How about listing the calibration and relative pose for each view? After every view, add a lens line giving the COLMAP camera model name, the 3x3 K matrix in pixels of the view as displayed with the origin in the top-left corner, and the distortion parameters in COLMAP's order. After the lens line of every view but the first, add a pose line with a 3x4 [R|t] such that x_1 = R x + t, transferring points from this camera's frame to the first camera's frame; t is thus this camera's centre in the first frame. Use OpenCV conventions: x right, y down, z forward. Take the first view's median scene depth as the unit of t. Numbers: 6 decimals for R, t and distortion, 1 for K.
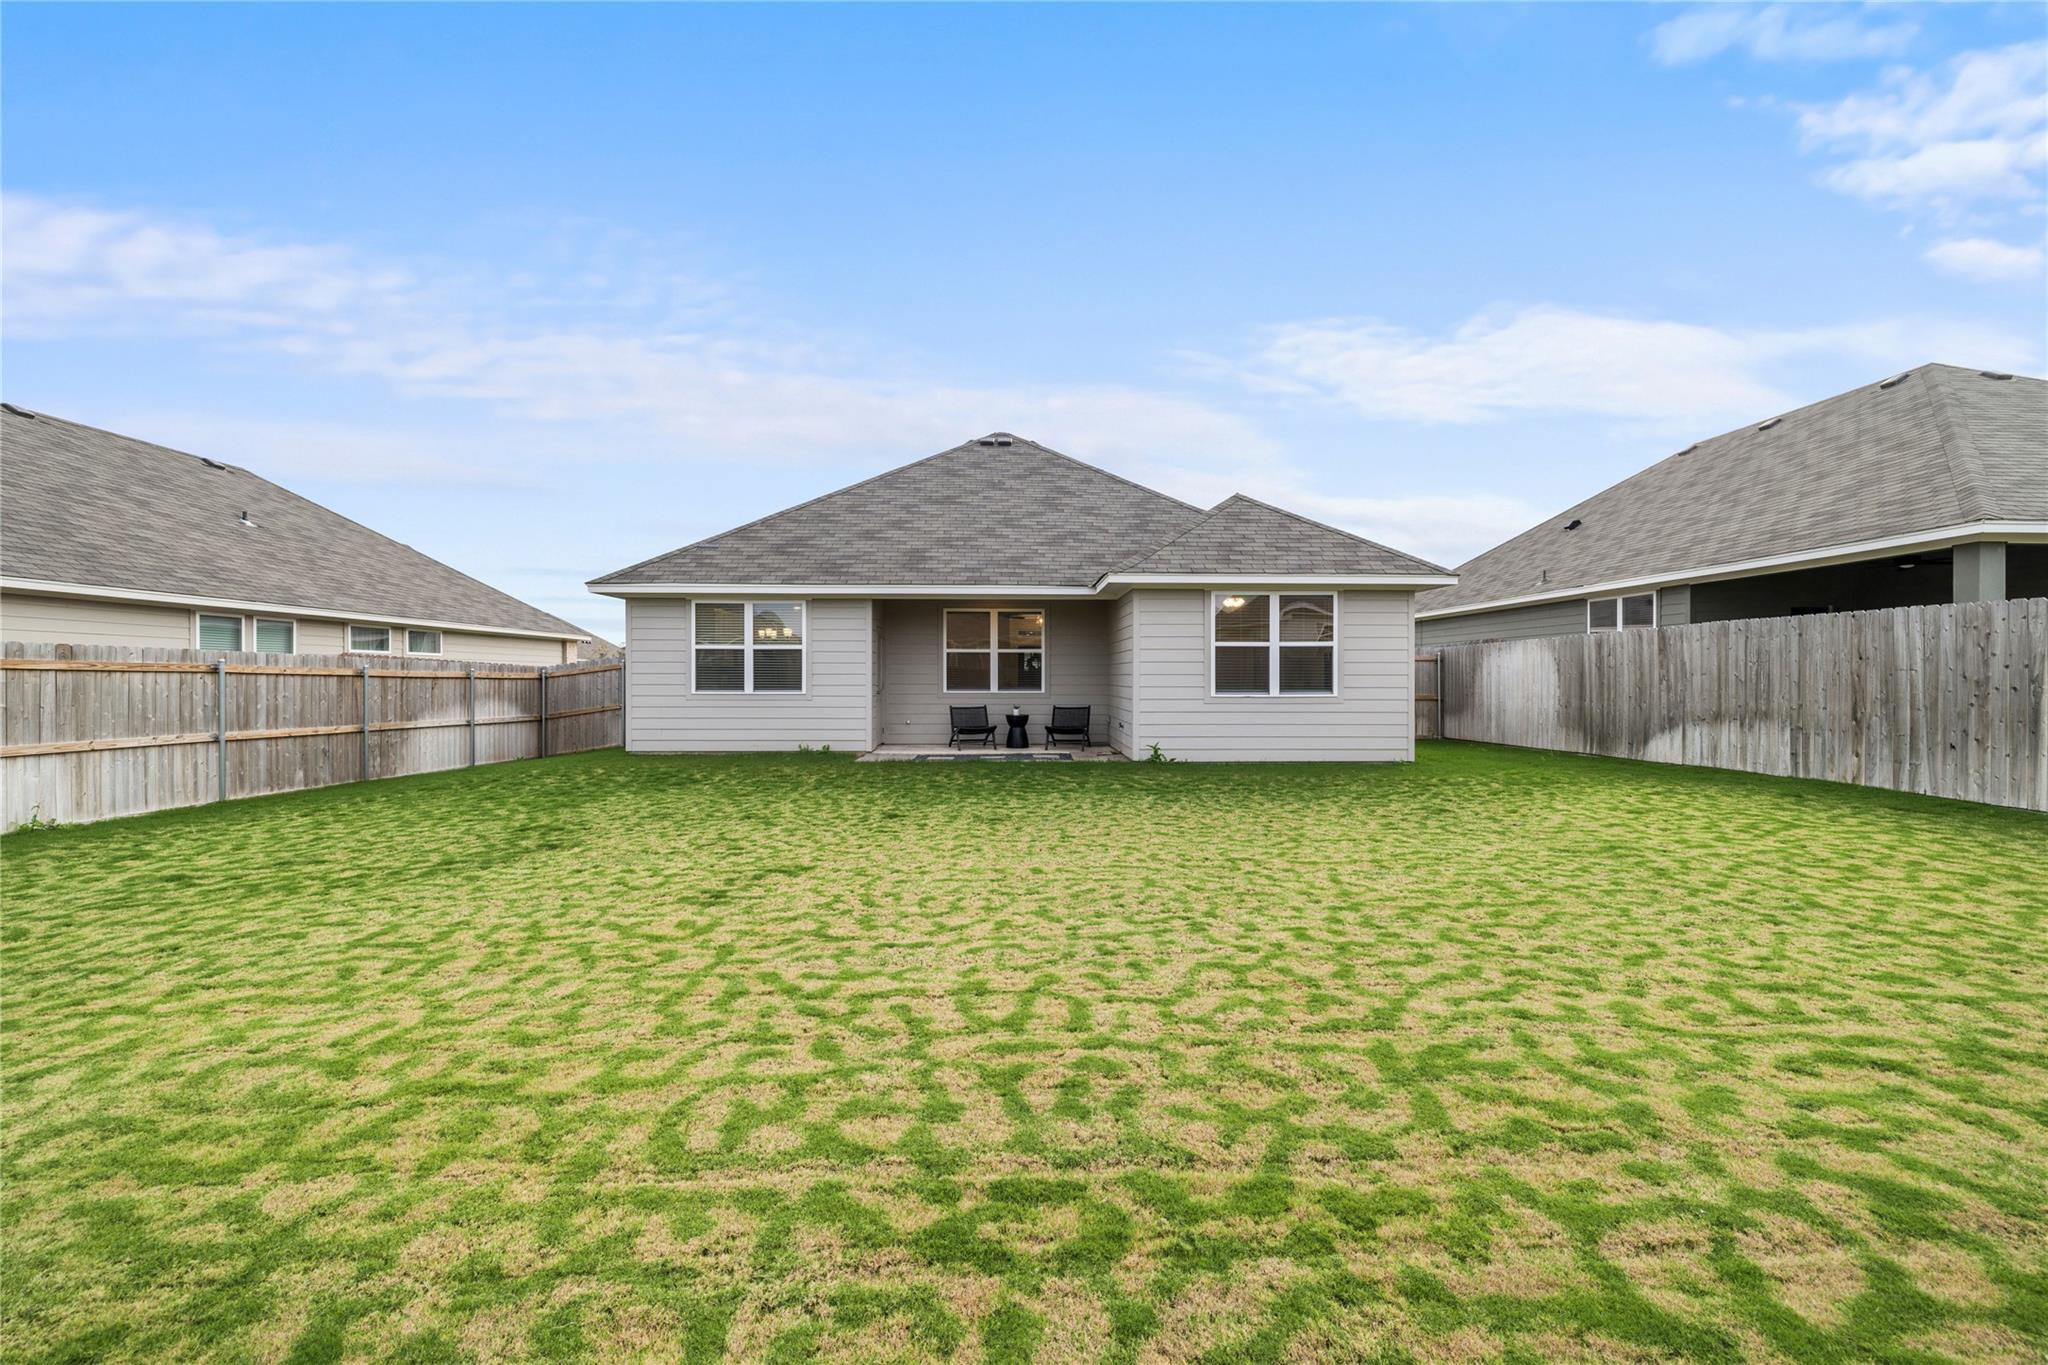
lens RADIAL K [[903.7, 0, 1013.5], [0, 903.7, 680.7], [0, 0, 1]] dist [-0.000122, -0.000200]
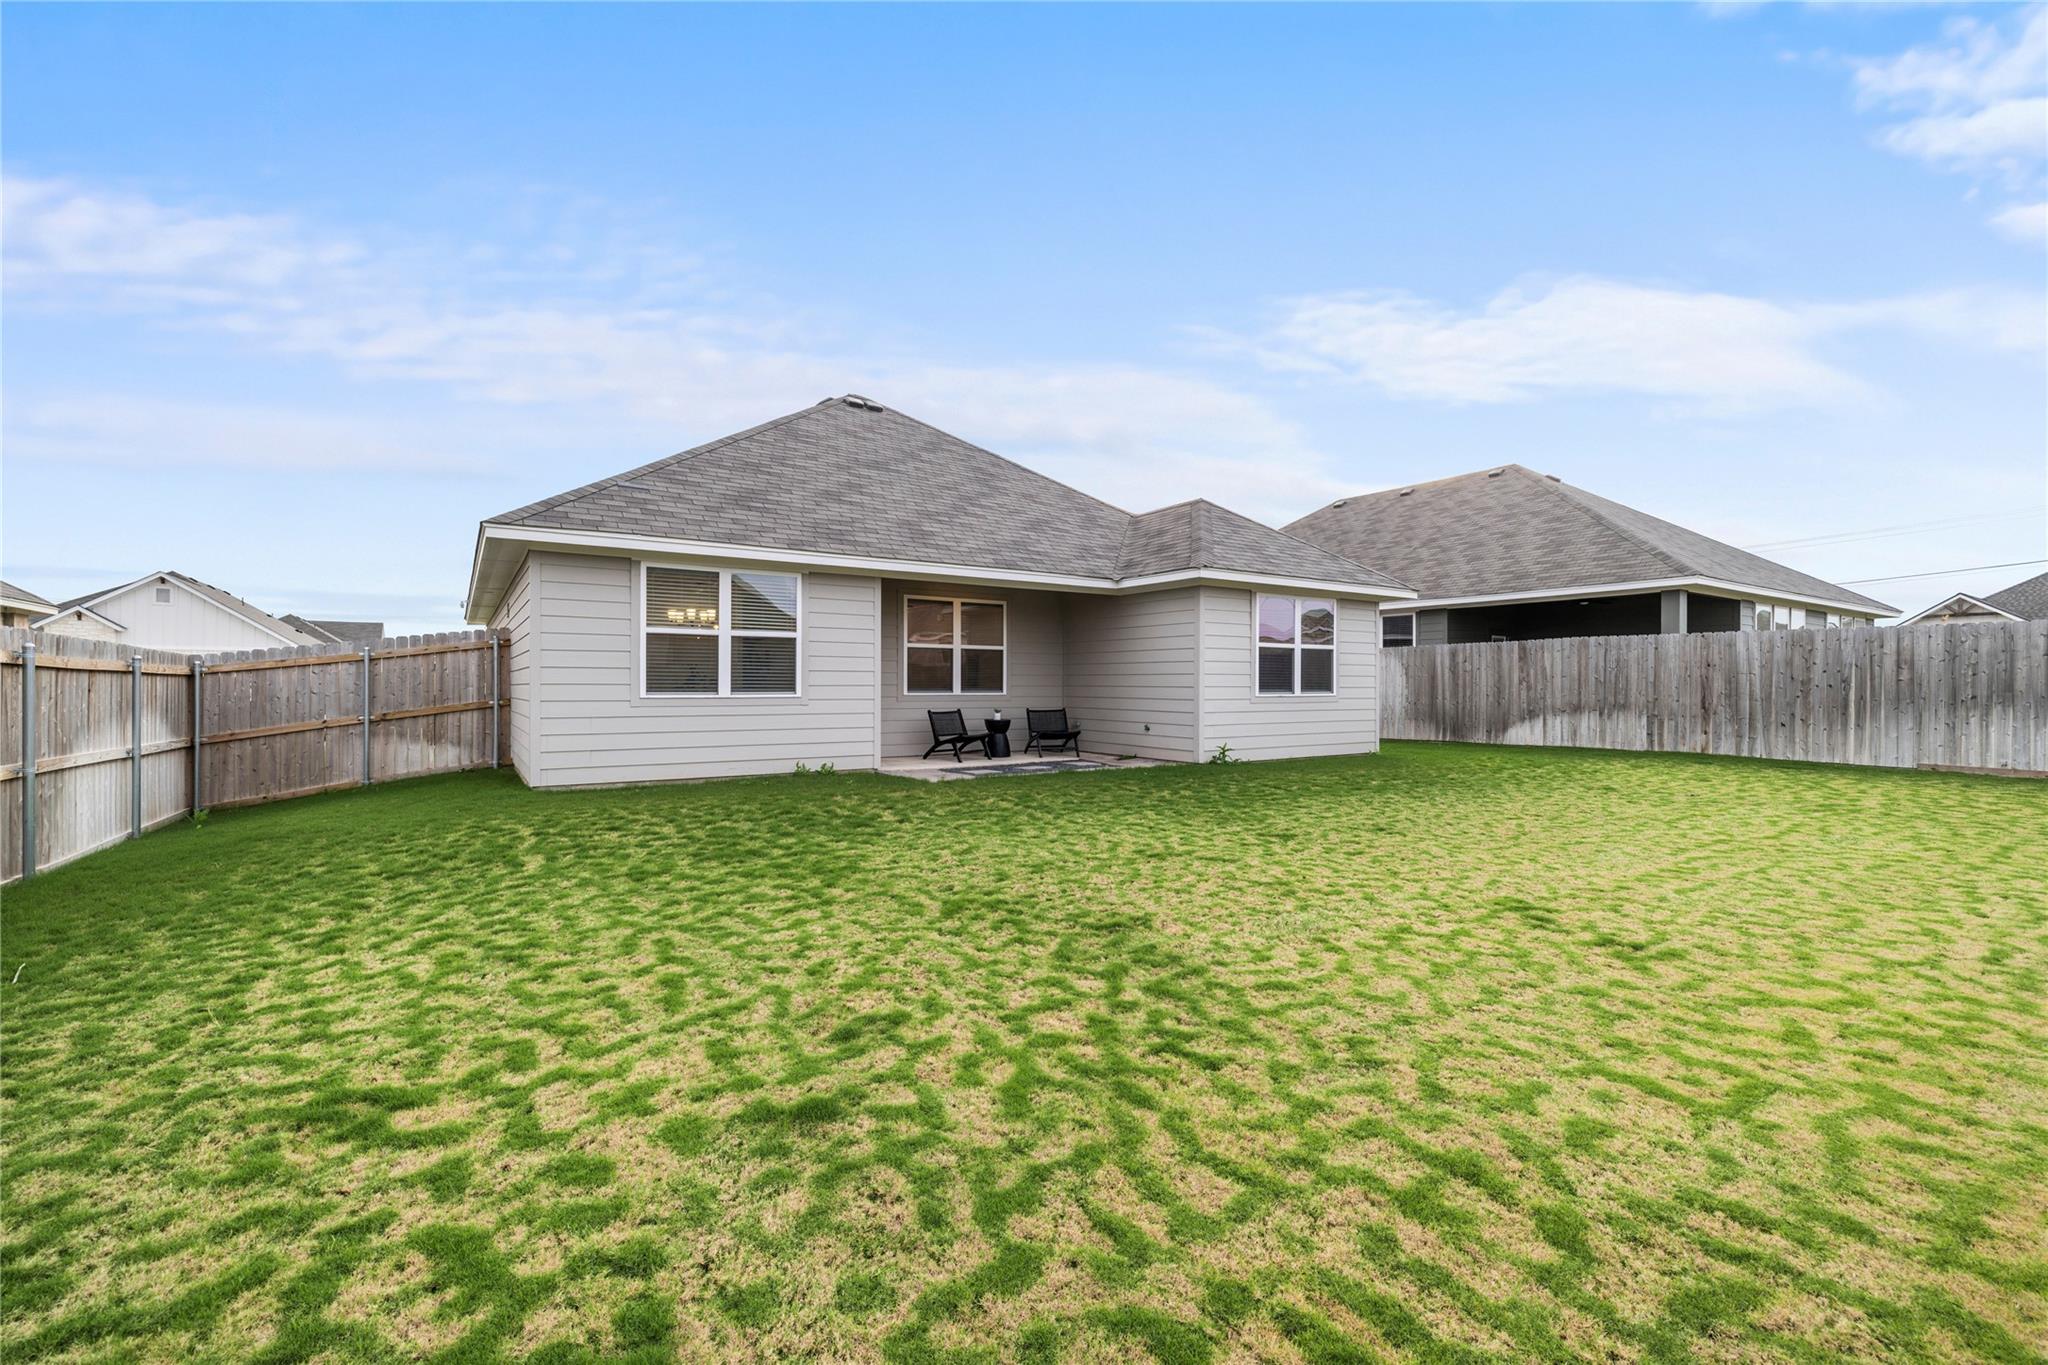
lens RADIAL K [[903.7, 0, 1039.8], [0, 903.7, 692.0], [0, 0, 1]] dist [-0.000122, -0.000200]
pose [[0.830228, -0.003204, 0.557415, -0.540378], [-0.000516, 0.999979, 0.006516, 0.006035], [-0.557424, -0.005698, 0.830209, 0.289852]]
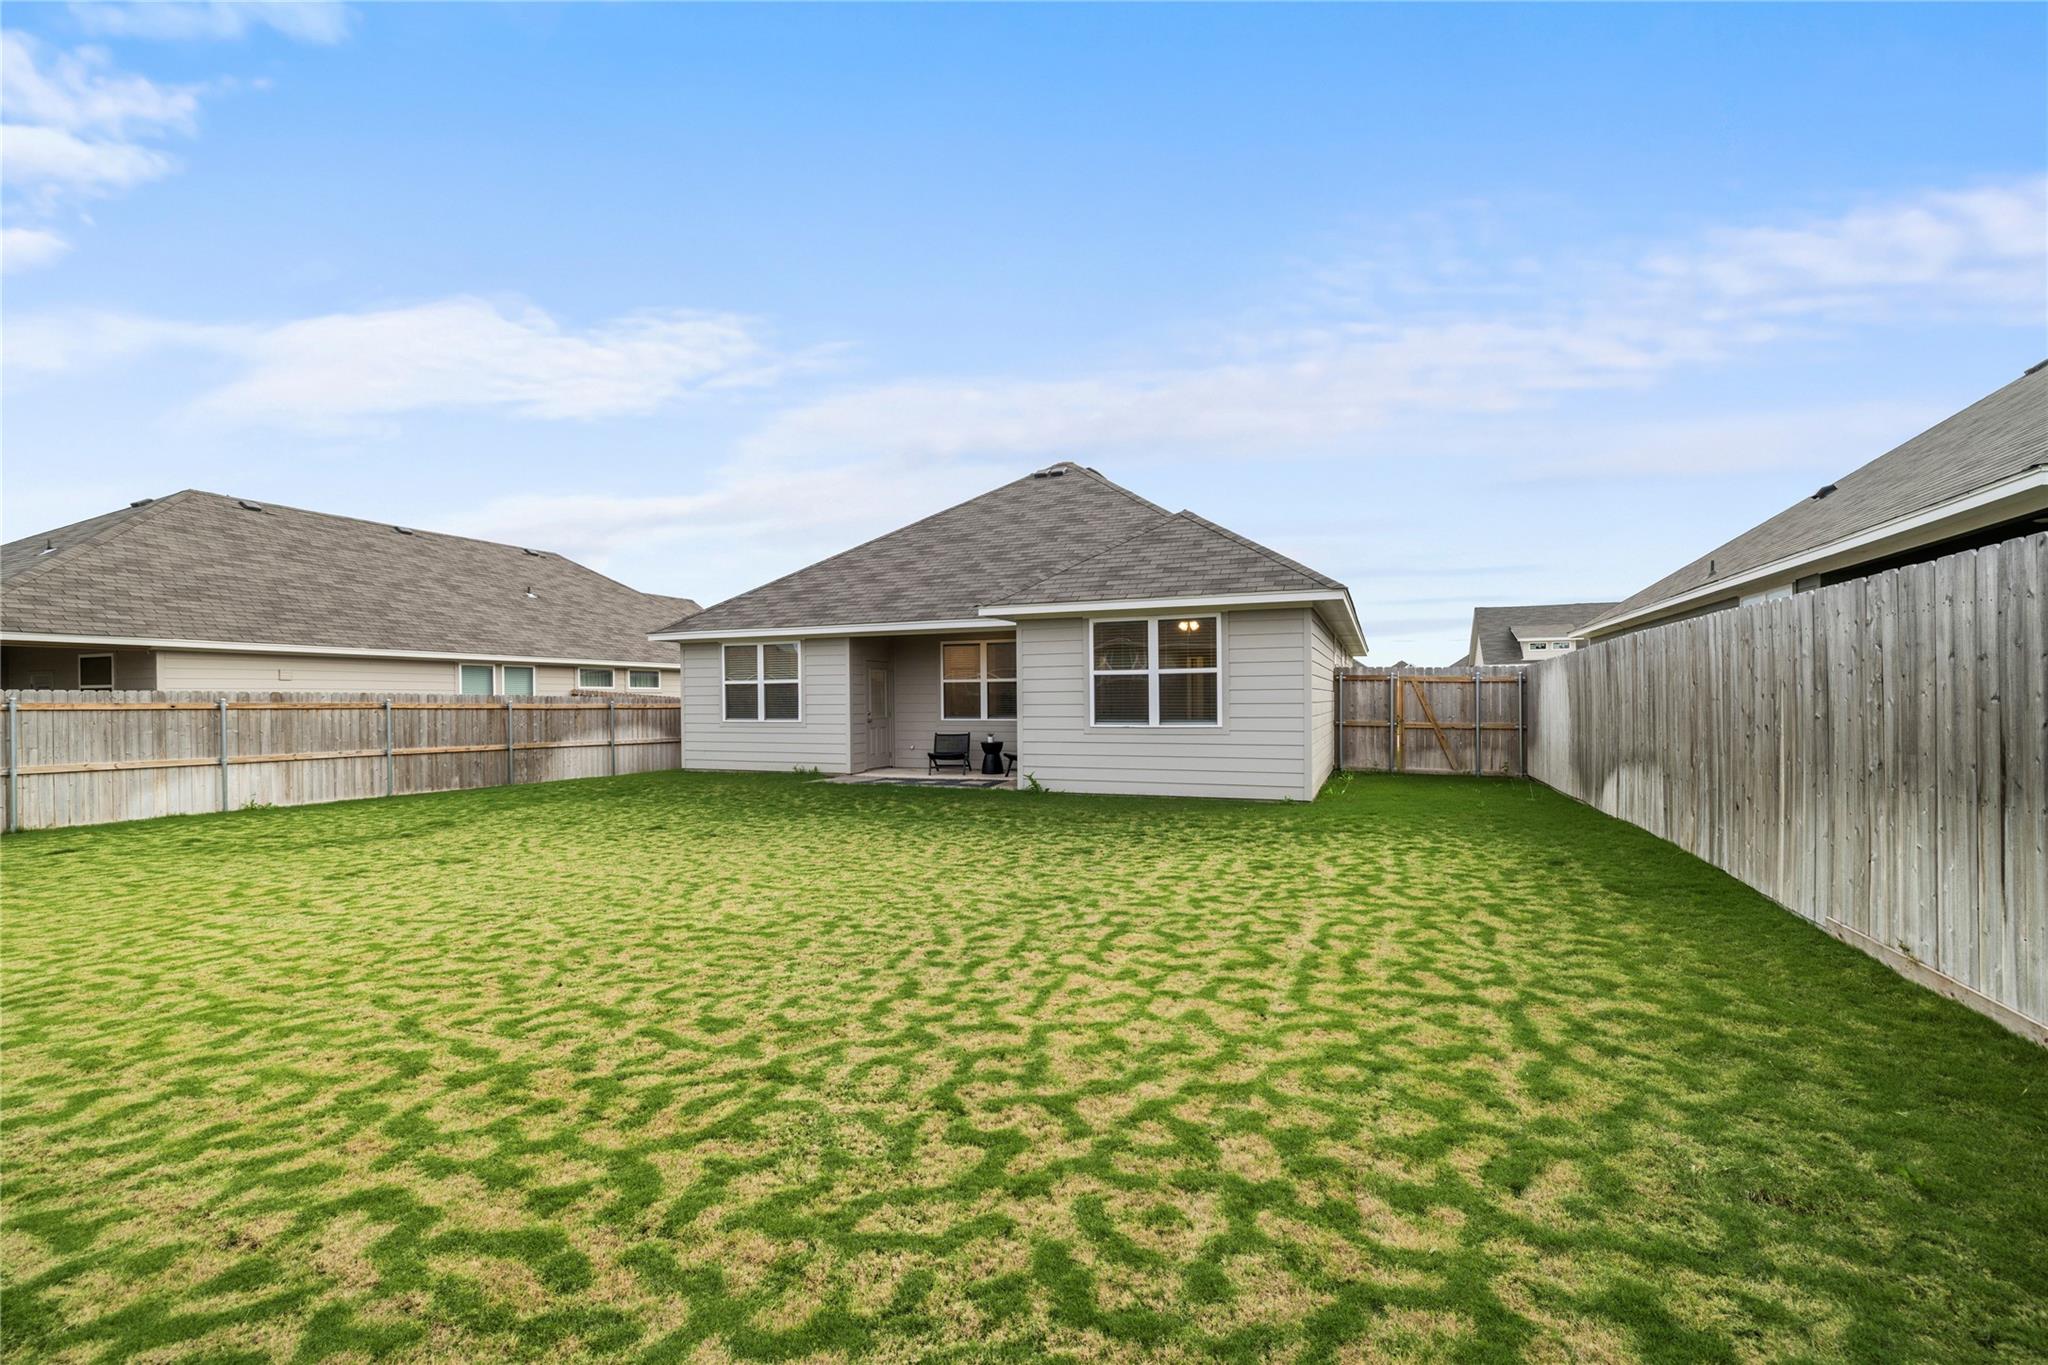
lens RADIAL K [[903.7, 0, 996.3], [0, 903.7, 703.8], [0, 0, 1]] dist [-0.000122, -0.000200]
pose [[0.909383, -0.006201, -0.415913, 0.526457], [0.007071, 0.999975, 0.000552, -0.008374], [0.415899, -0.003443, 0.909404, 0.065544]]
